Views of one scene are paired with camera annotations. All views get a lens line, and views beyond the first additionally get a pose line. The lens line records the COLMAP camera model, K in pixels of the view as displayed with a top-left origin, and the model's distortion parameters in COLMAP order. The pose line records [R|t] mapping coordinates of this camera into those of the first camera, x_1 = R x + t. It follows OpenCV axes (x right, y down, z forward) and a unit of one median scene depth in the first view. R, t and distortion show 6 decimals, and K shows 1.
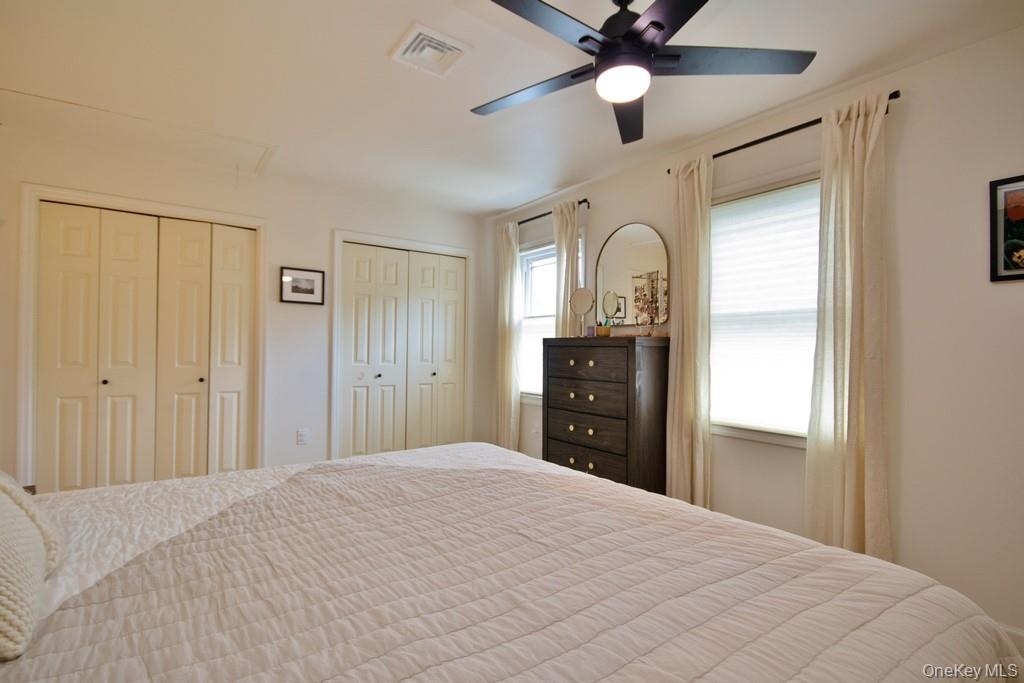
lens RADIAL K [[472.0, 0, 509.8], [0, 472.0, 349.4], [0, 0, 1]] dist [0.001265, -0.000871]
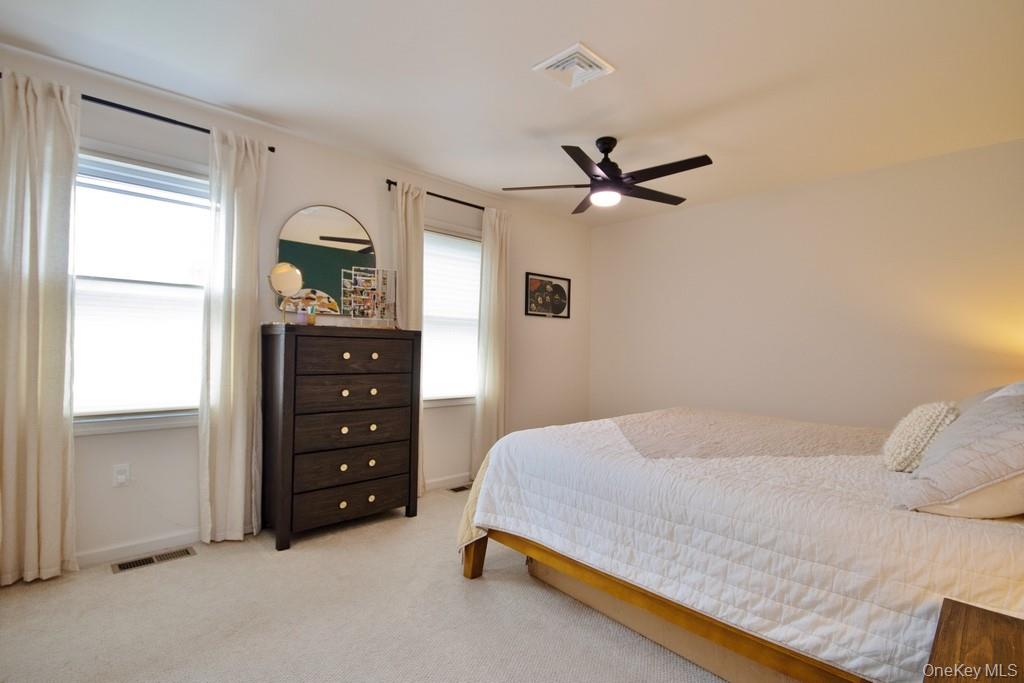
lens RADIAL K [[472.0, 0, 512.5], [0, 472.0, 342.3], [0, 0, 1]] dist [0.001265, -0.000871]
pose [[-0.106797, -0.001079, 0.994280, -0.413365], [-0.024180, 0.999706, -0.001512, -0.001609], [-0.993987, -0.024203, -0.106791, 0.423228]]
